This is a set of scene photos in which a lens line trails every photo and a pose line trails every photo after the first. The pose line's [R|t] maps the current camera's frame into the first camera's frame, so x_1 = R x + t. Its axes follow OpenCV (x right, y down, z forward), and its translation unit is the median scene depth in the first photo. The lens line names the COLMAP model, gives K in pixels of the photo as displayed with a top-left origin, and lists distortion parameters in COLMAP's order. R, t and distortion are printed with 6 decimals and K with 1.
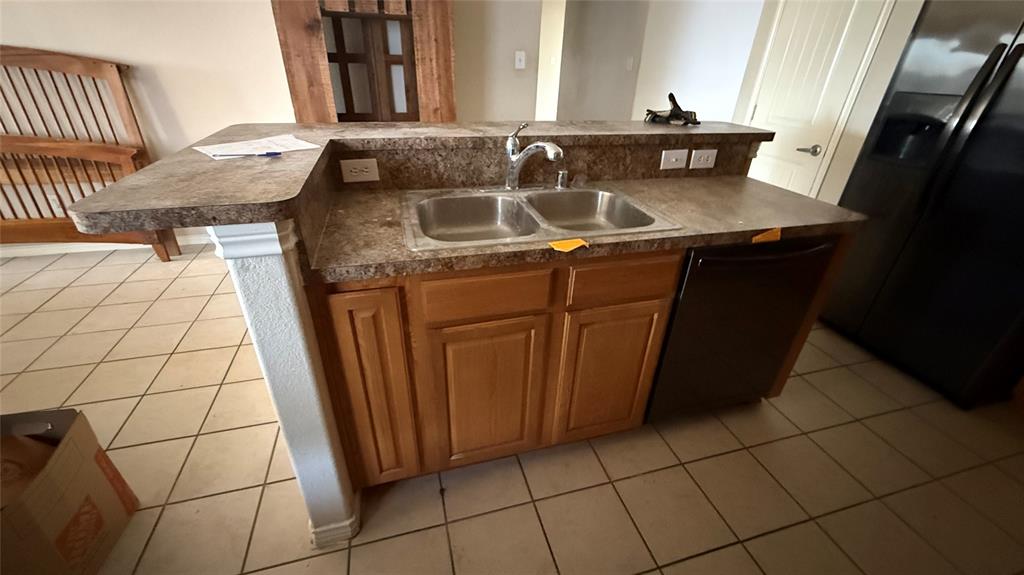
lens RADIAL K [[409.3, 0, 510.0], [0, 409.3, 285.8], [0, 0, 1]] dist [-0.000800, 0.000173]
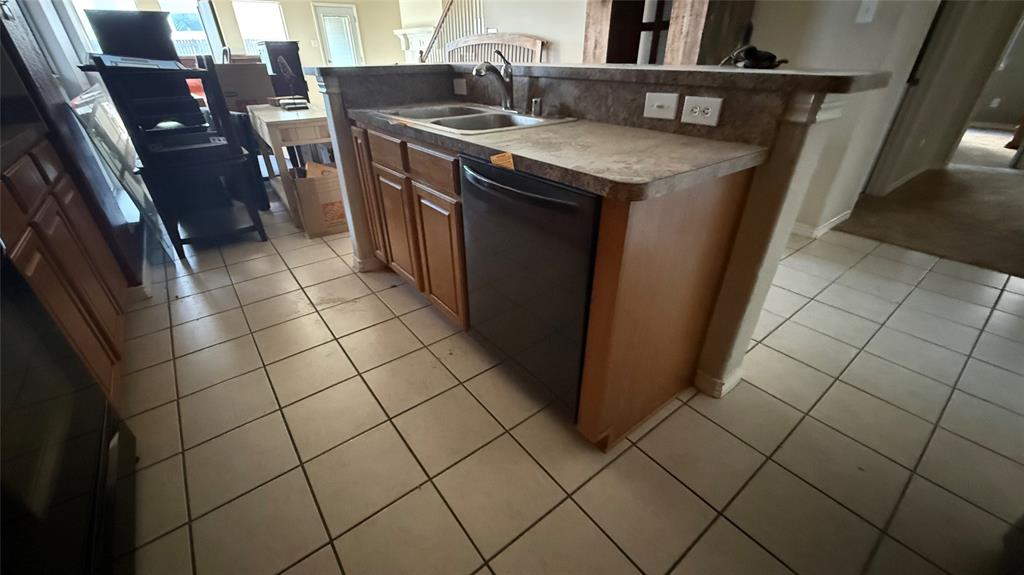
lens RADIAL K [[409.3, 0, 512.6], [0, 409.3, 289.8], [0, 0, 1]] dist [-0.000800, 0.000173]
pose [[0.382756, 0.436634, -0.814156, 1.077611], [-0.430362, 0.864075, 0.261081, -0.086041], [0.817488, 0.250452, 0.518640, 0.445895]]
